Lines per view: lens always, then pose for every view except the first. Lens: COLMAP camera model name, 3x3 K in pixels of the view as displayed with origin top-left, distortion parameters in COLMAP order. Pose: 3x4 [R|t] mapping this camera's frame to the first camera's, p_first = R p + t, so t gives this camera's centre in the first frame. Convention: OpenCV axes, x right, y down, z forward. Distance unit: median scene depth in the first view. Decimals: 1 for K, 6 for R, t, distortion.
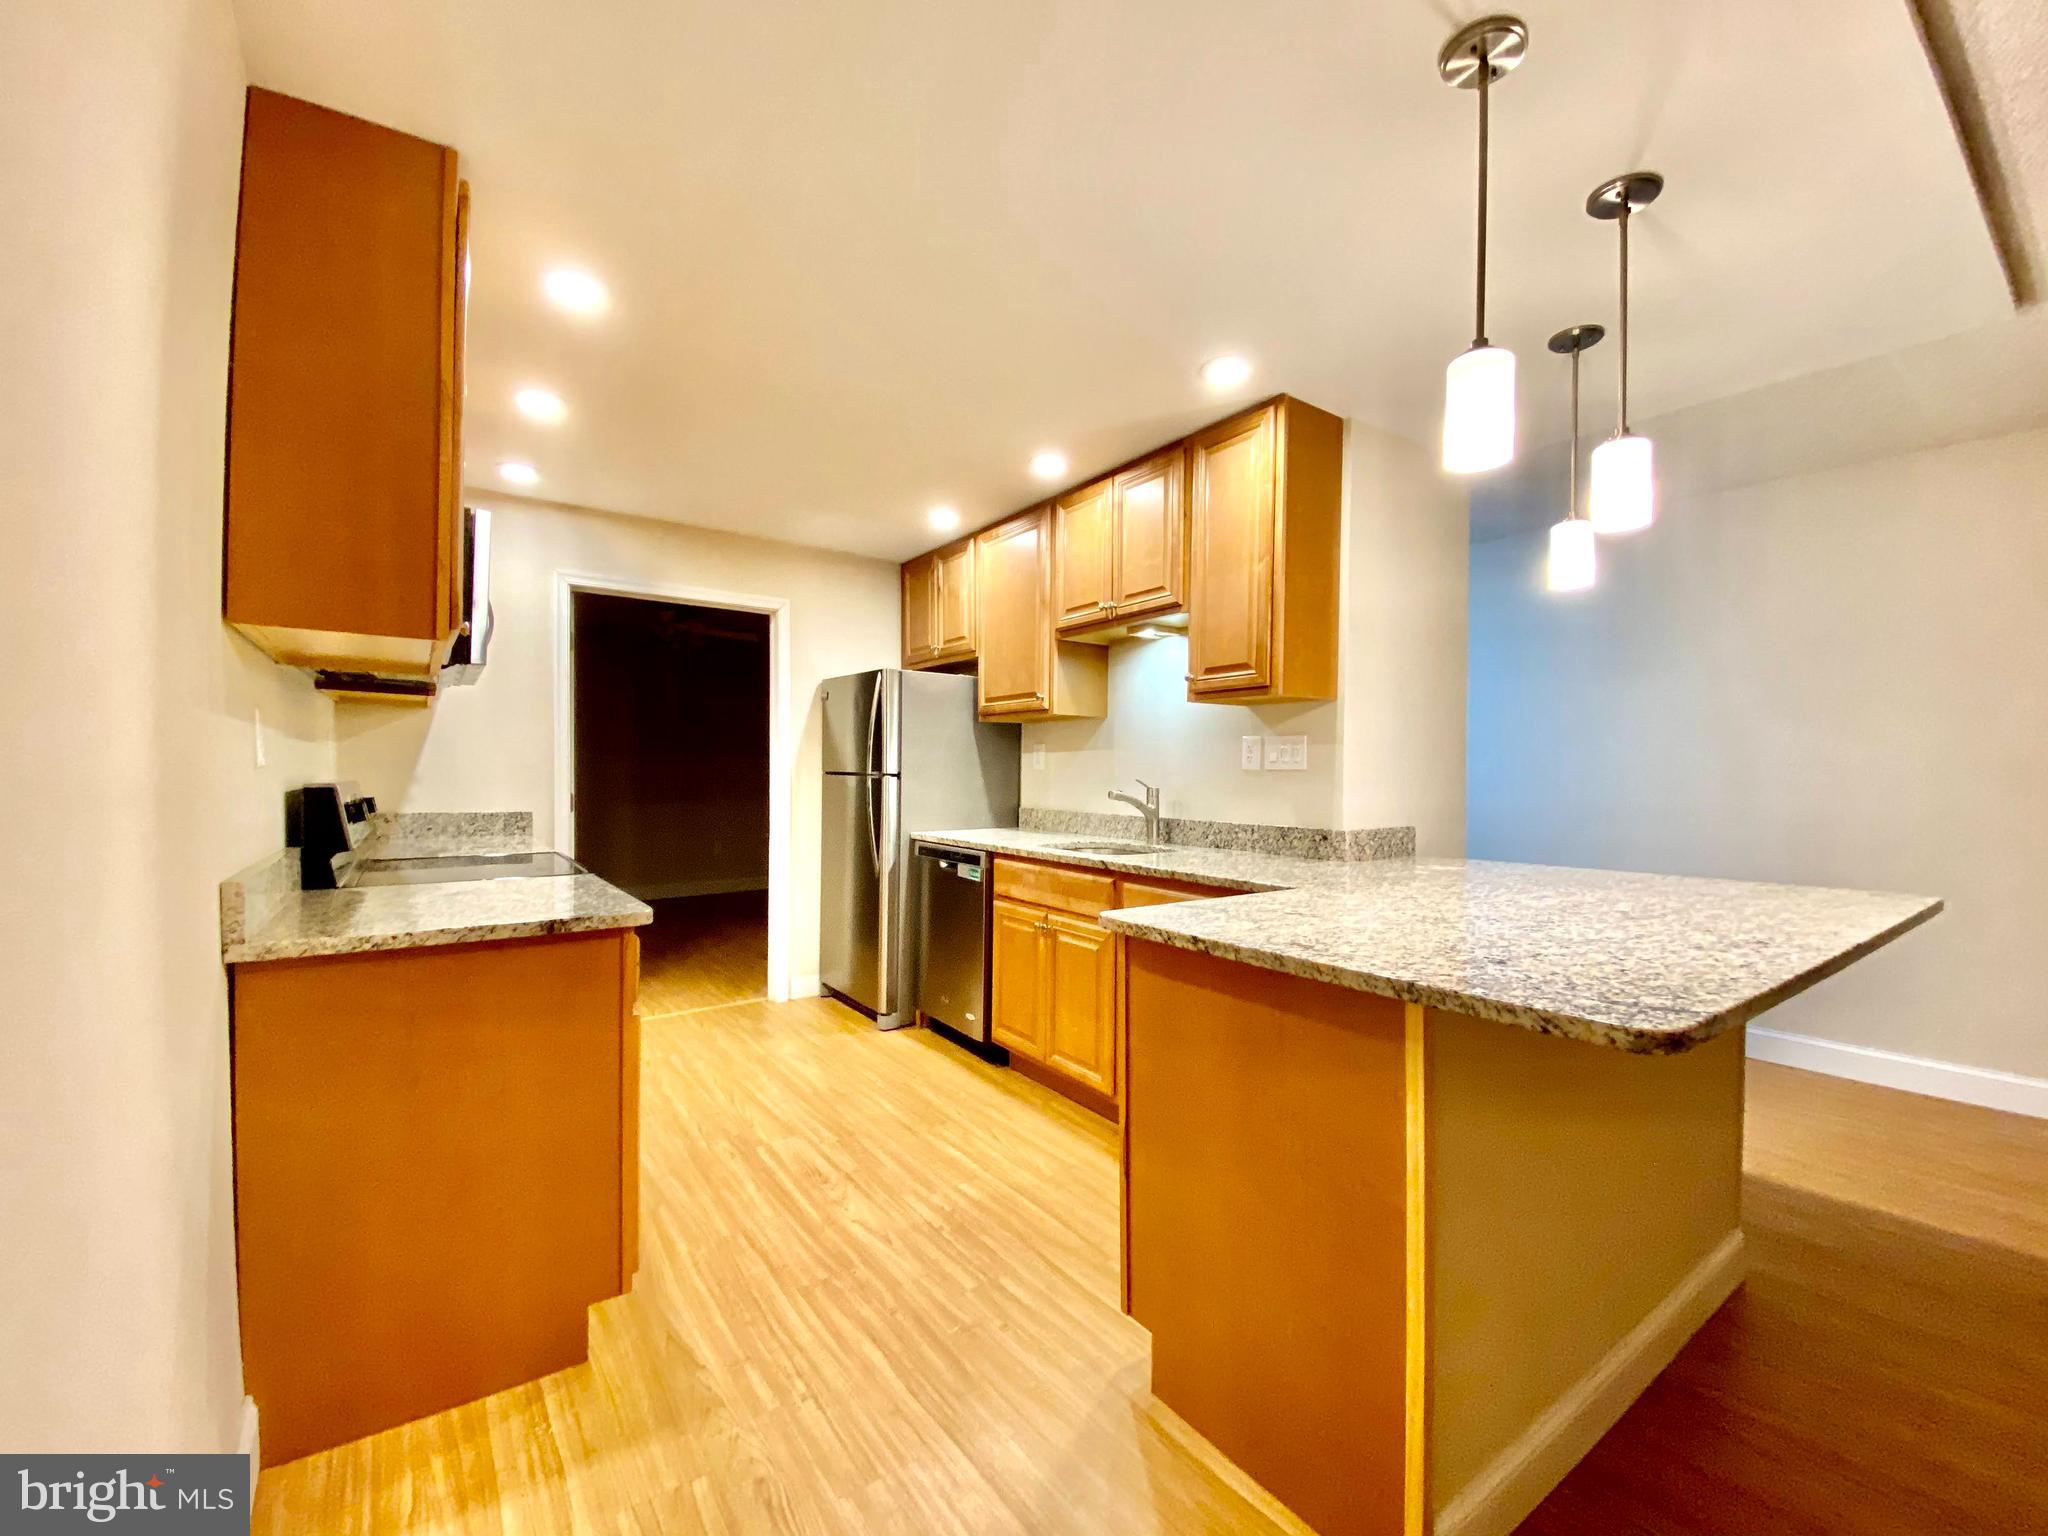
lens RADIAL K [[824.5, 0, 1028.2], [0, 824.5, 779.0], [0, 0, 1]] dist [0.024298, -0.022021]
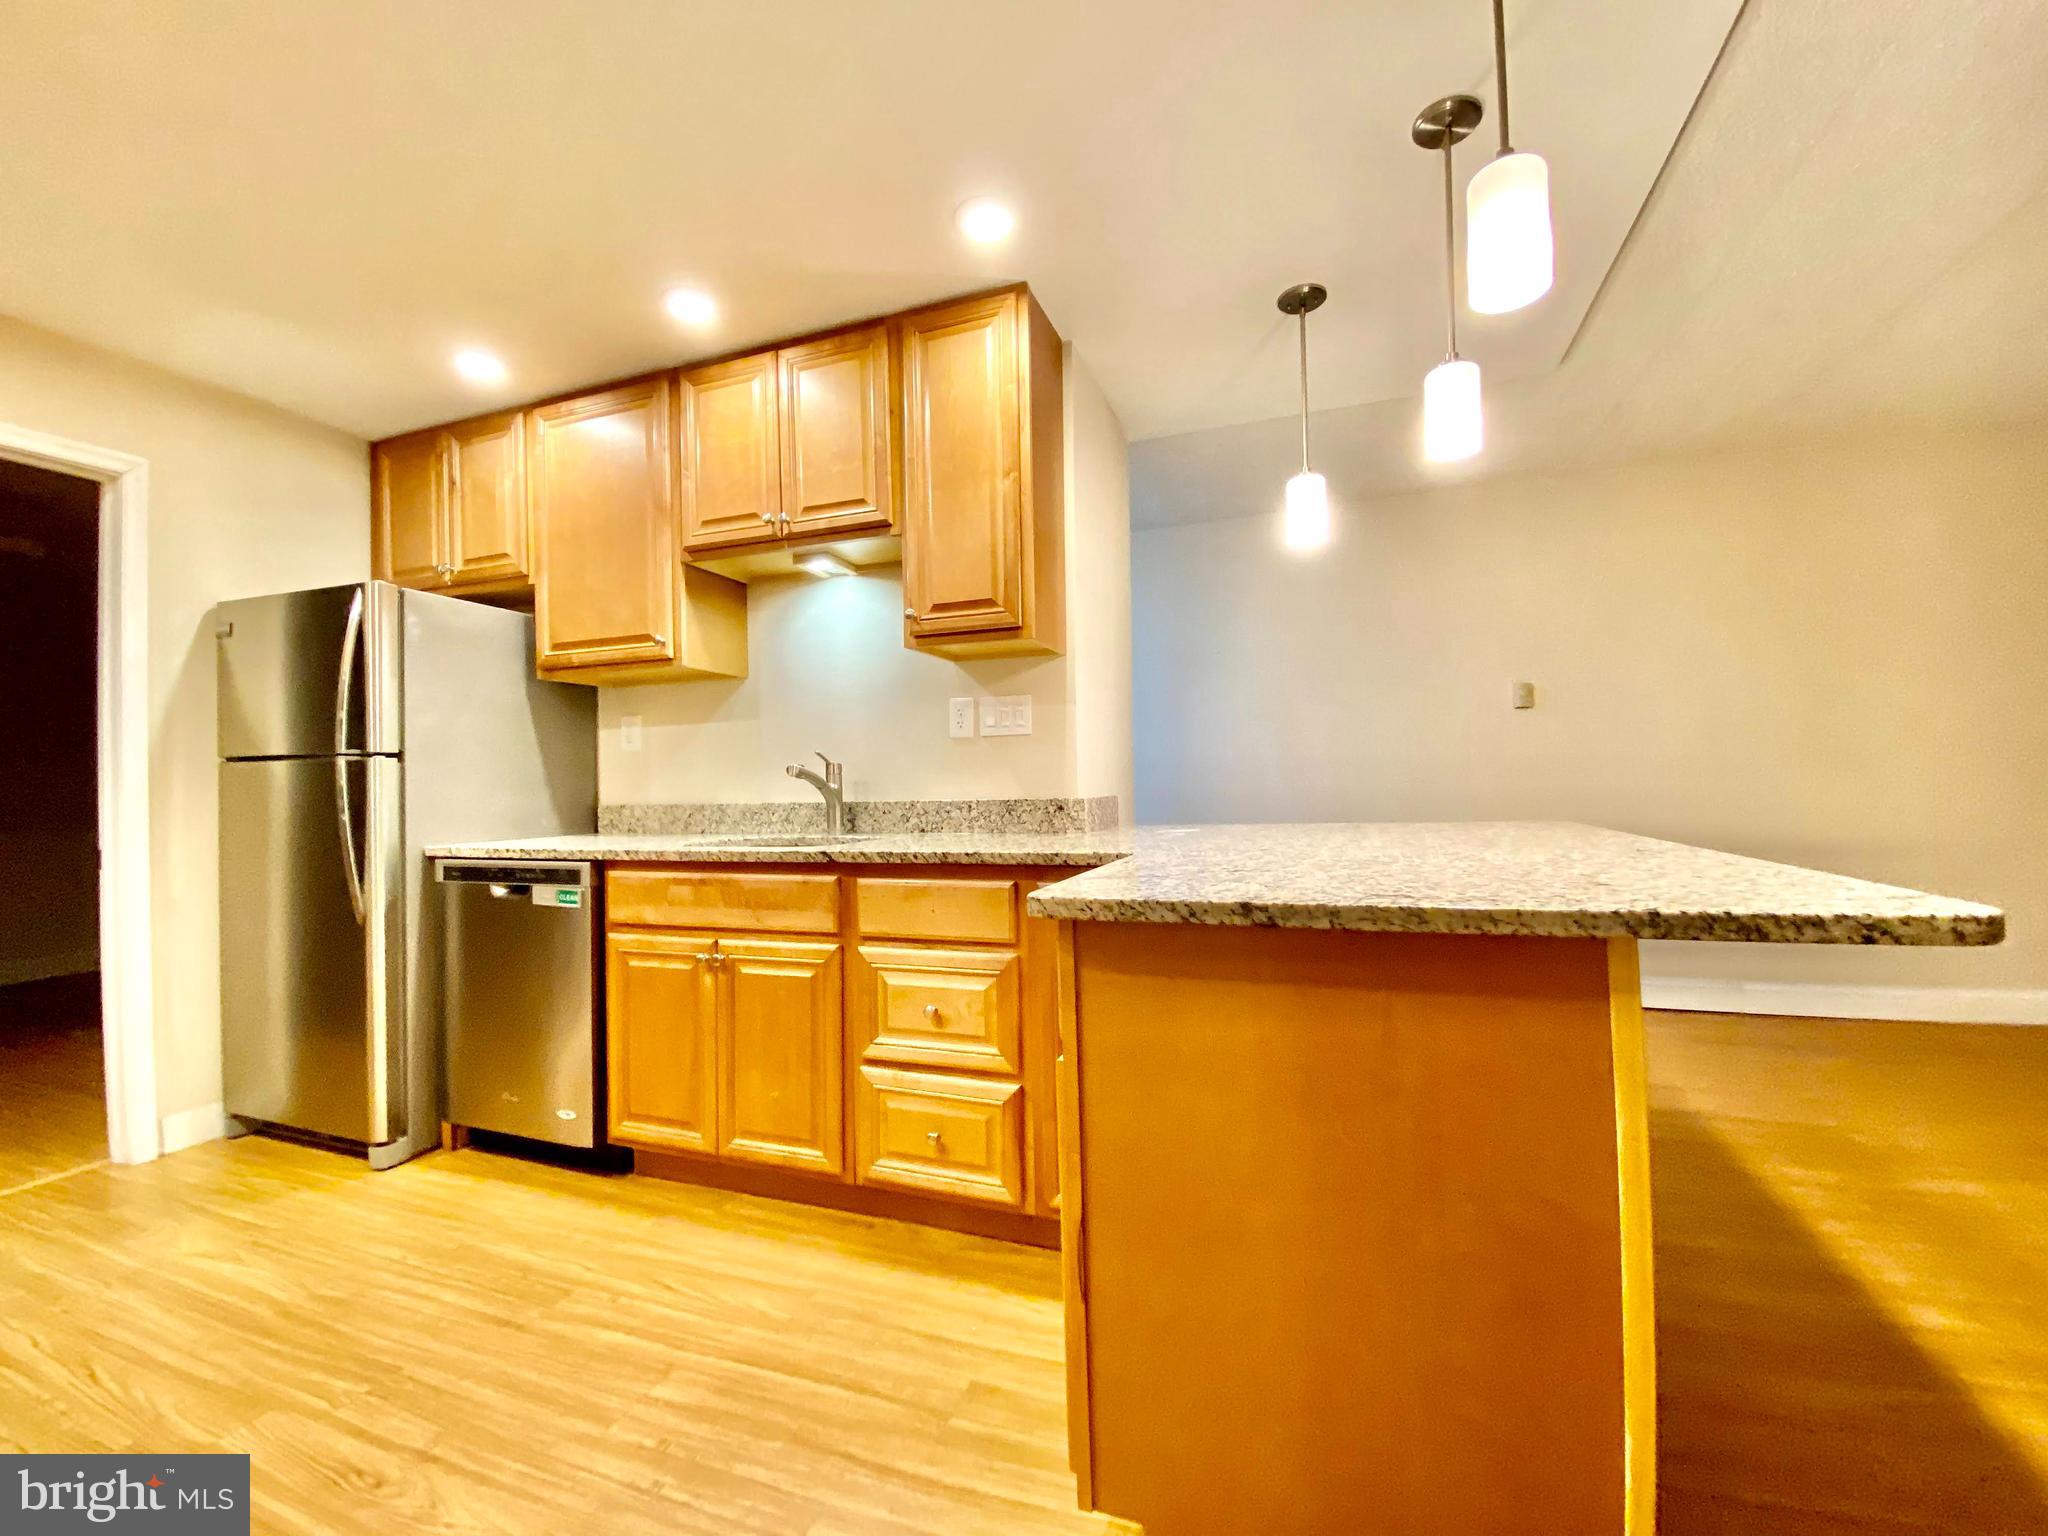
lens RADIAL K [[835.1, 0, 1040.8], [0, 835.1, 777.1], [0, 0, 1]] dist [0.016590, -0.020783]
pose [[0.822924, -0.018794, 0.567840, -0.148094], [0.030721, 0.999462, -0.011442, 0.042537], [-0.567320, 0.026861, 0.823059, 0.251517]]
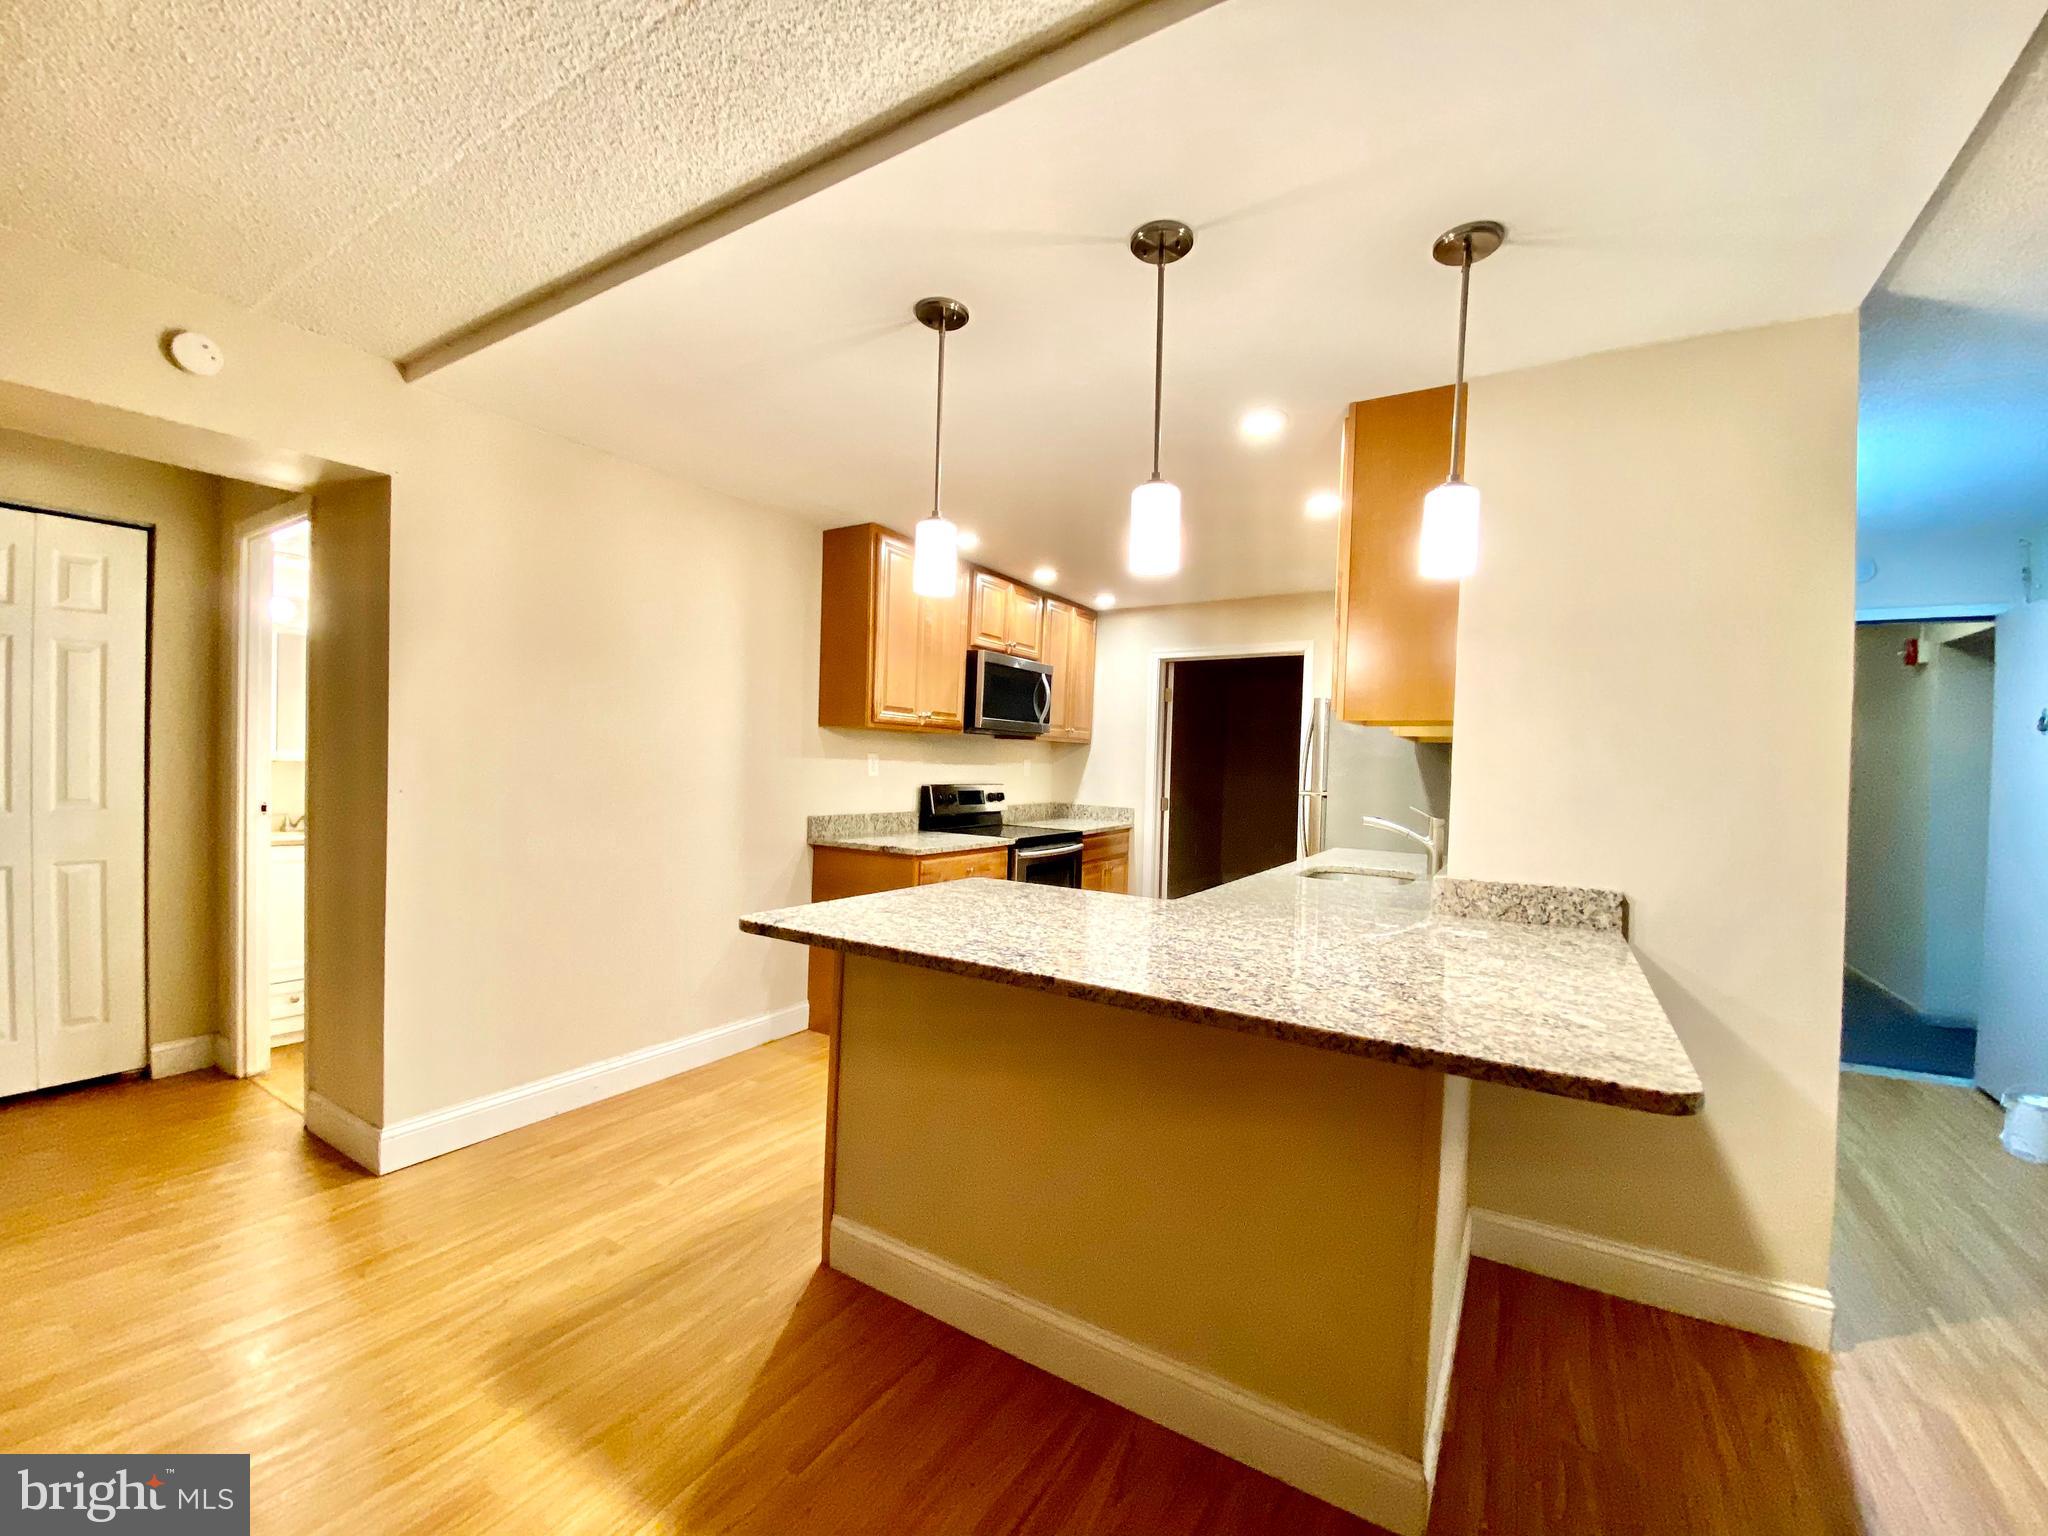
lens RADIAL K [[824.5, 0, 1028.2], [0, 824.5, 779.0], [0, 0, 1]] dist [0.024298, -0.022021]
pose [[0.389008, 0.022110, -0.920969, 0.878475], [-0.035617, 0.999325, 0.008946, -0.025797], [0.920545, 0.029322, 0.389534, 0.252767]]
